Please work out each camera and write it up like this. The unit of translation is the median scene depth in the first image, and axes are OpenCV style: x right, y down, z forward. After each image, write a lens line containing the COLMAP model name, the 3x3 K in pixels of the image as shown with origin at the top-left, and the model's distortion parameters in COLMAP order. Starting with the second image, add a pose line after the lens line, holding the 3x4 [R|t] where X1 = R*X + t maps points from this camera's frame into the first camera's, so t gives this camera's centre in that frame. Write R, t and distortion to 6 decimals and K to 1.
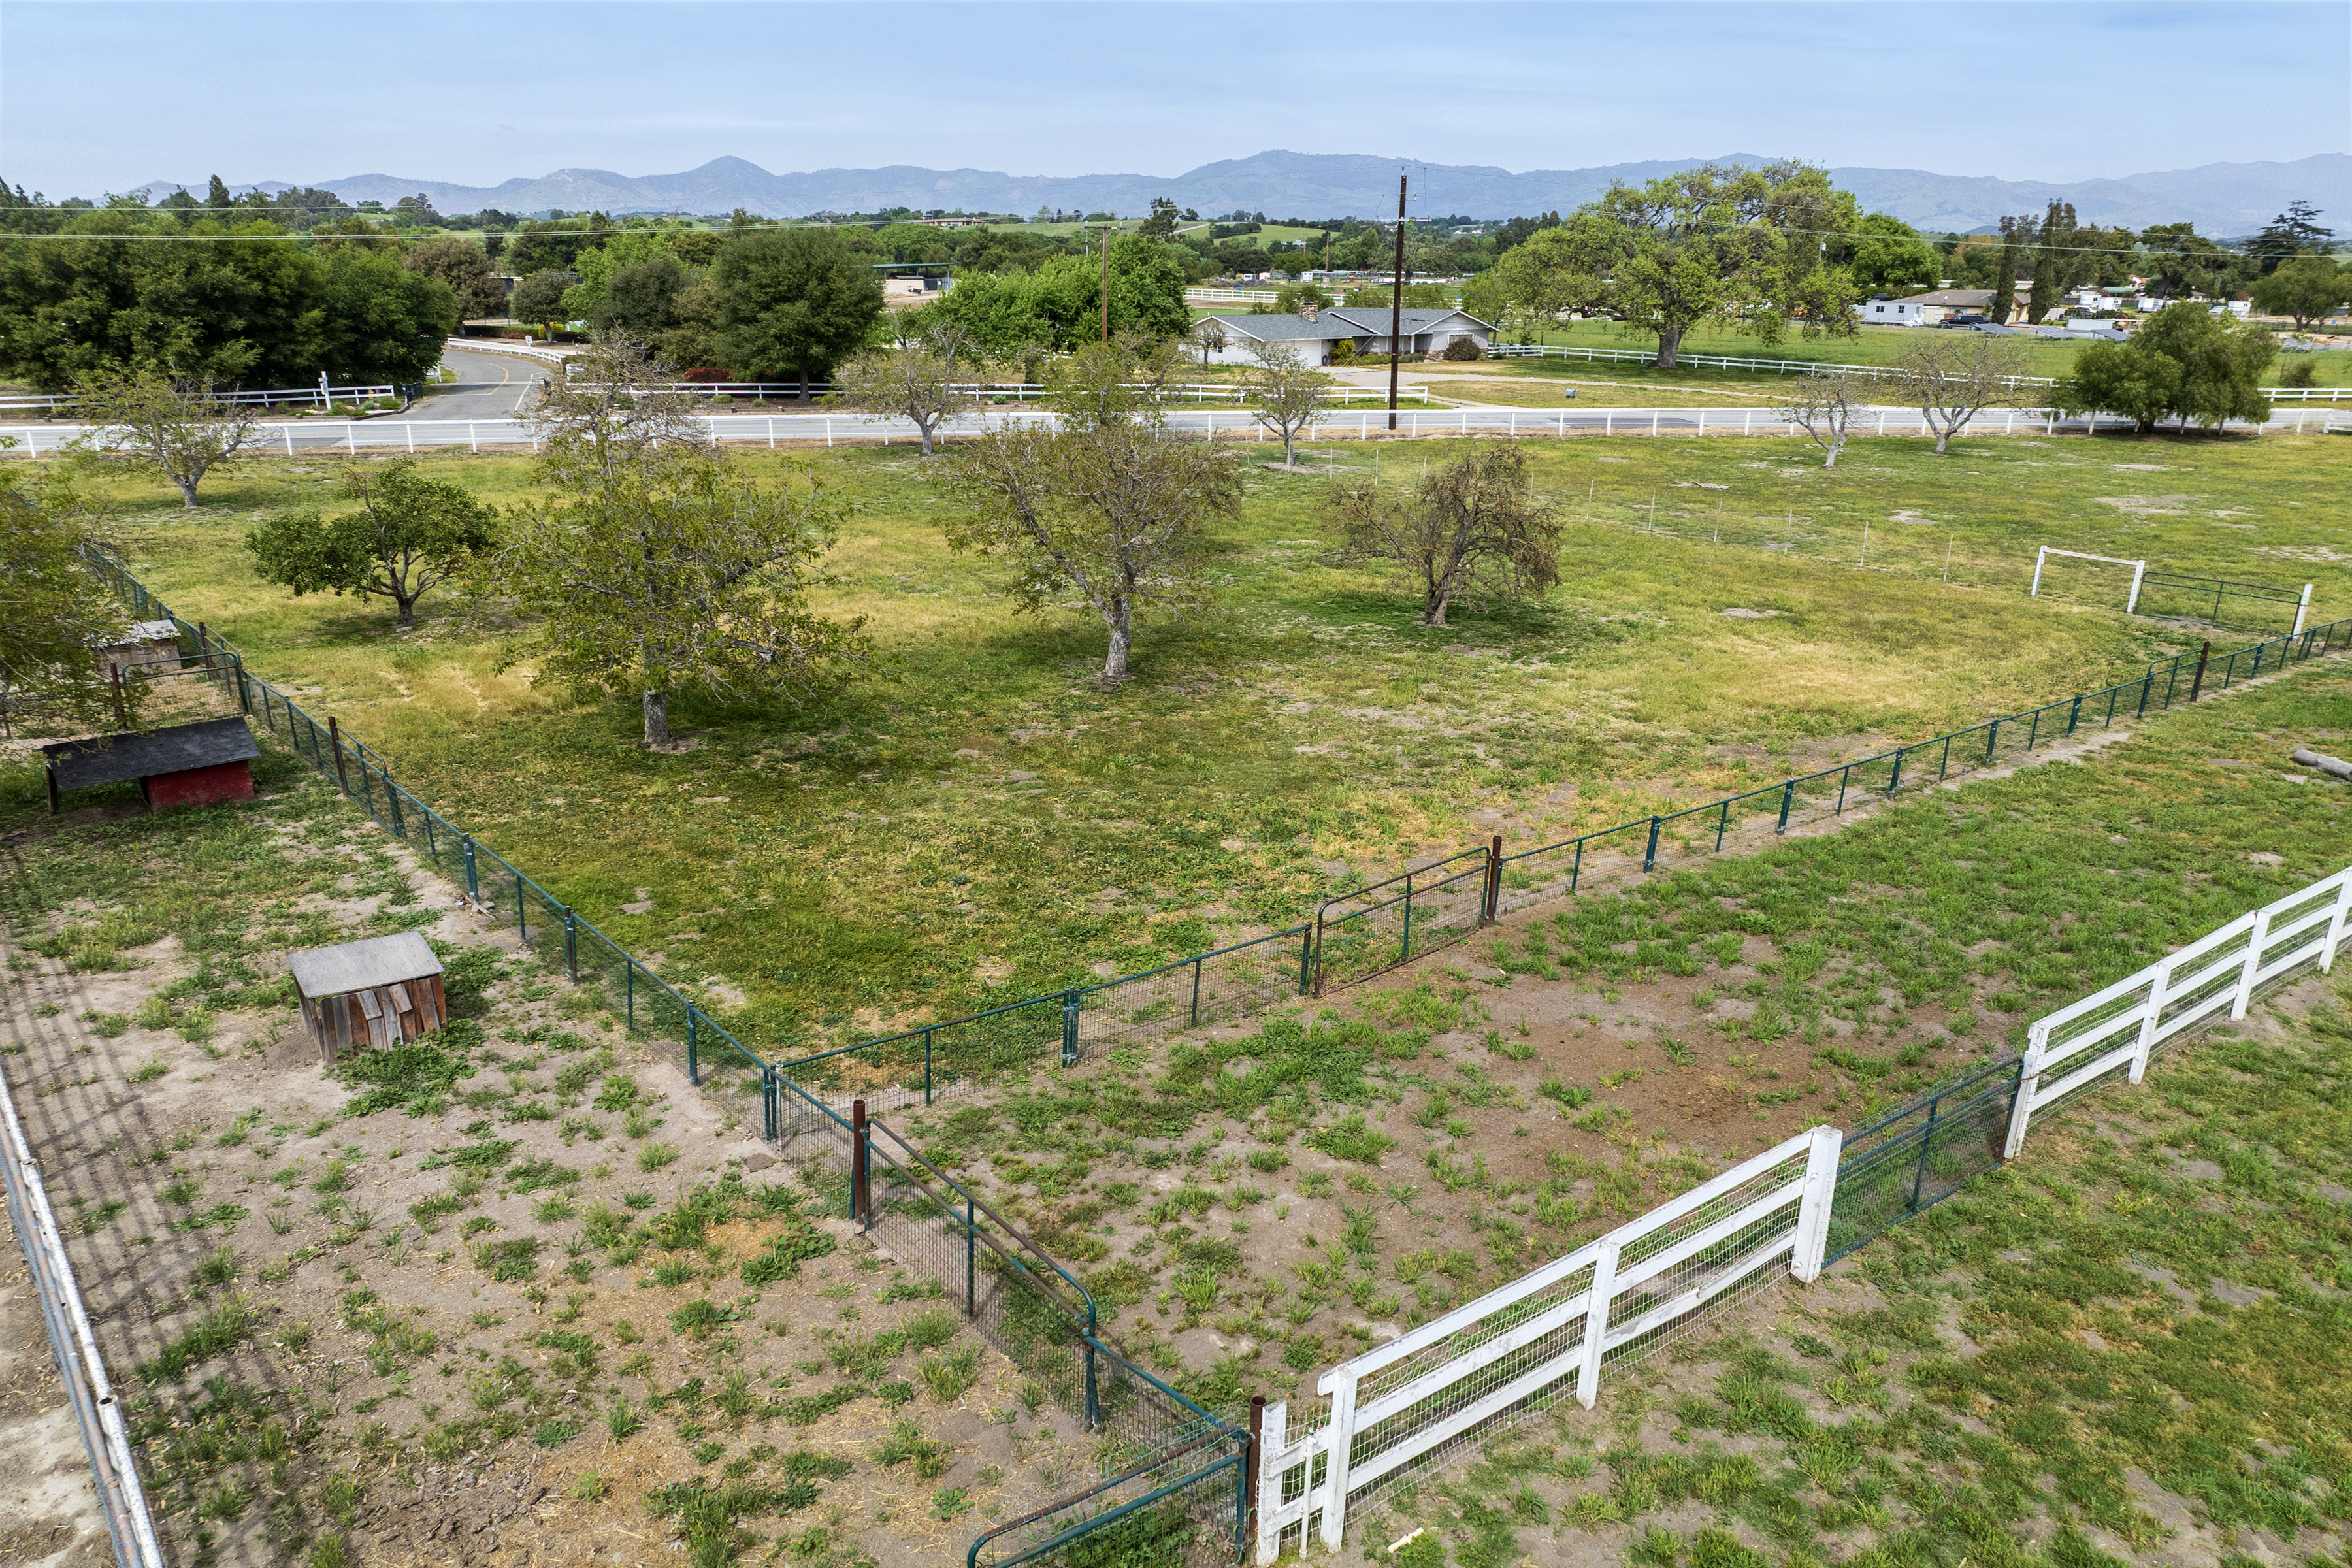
lens RADIAL K [[1689.0, 0, 1176.0], [0, 1689.0, 784.0], [0, 0, 1]] dist [-0.075504, 0.050654]
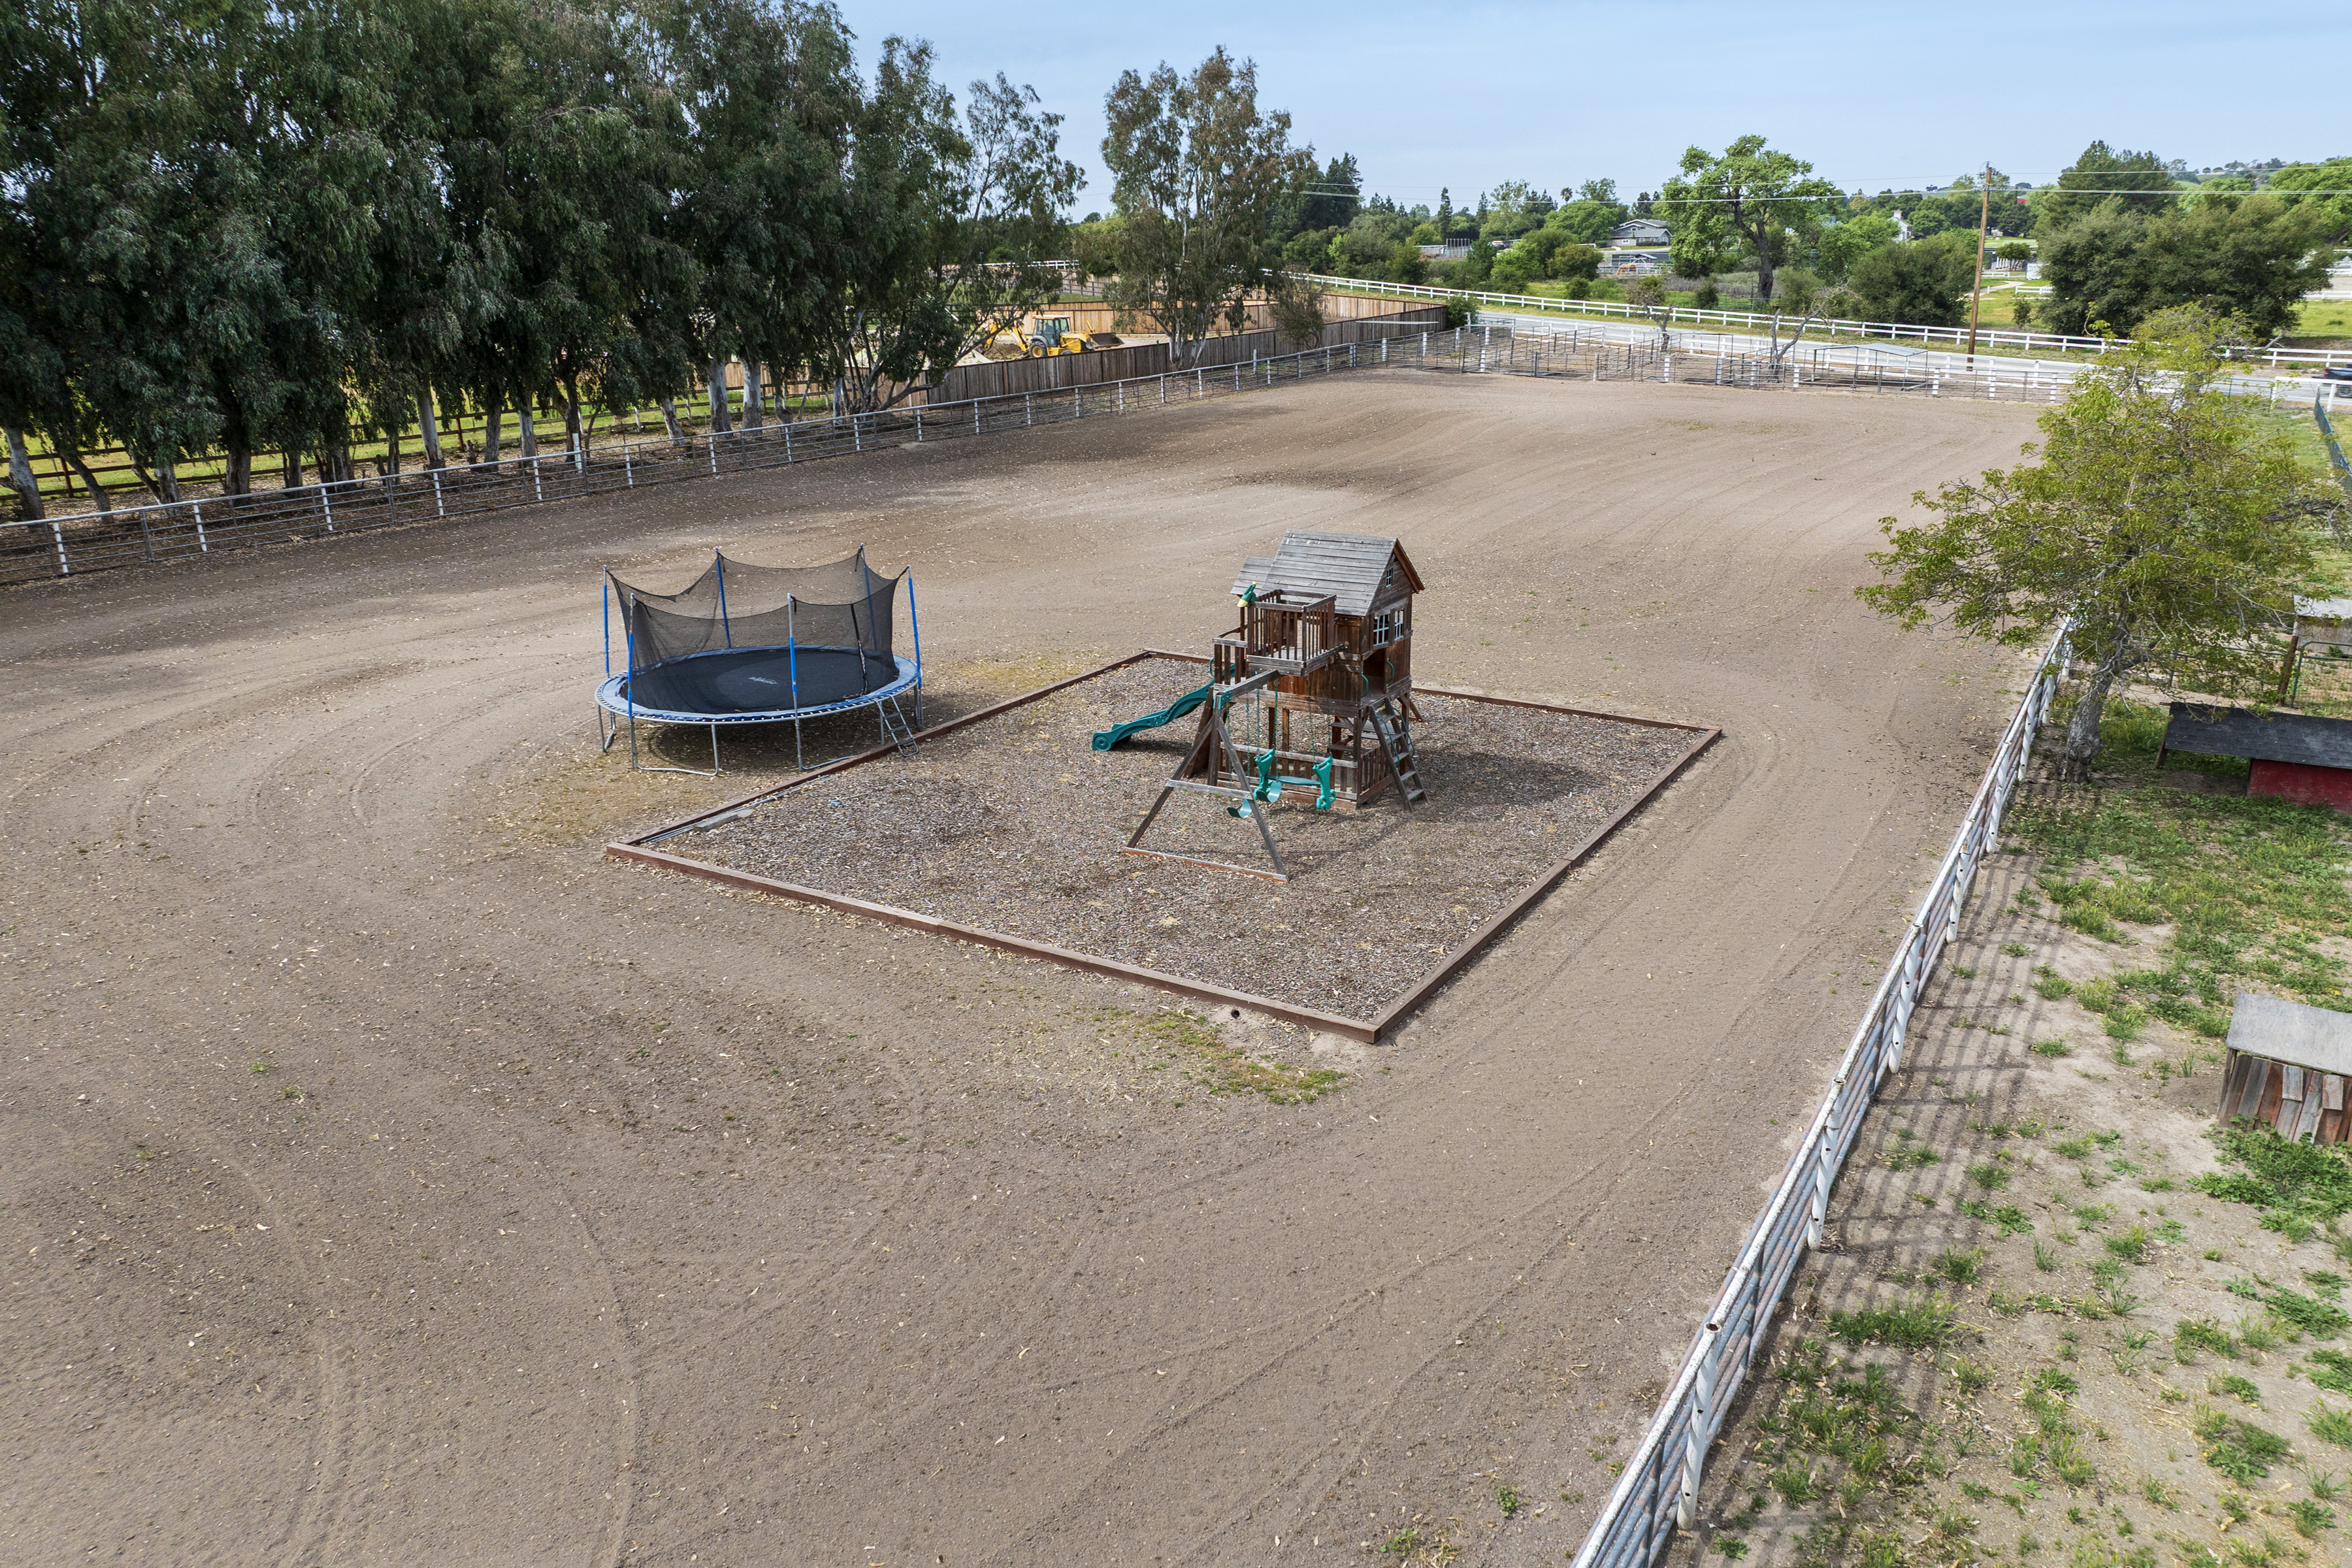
lens RADIAL K [[1689.0, 0, 1176.0], [0, 1689.0, 784.0], [0, 0, 1]] dist [-0.075504, 0.050654]
pose [[0.338439, 0.277407, -0.899169, 0.043769], [-0.253370, 0.947132, 0.196838, -0.037669], [0.906235, 0.161205, 0.390833, 0.134300]]
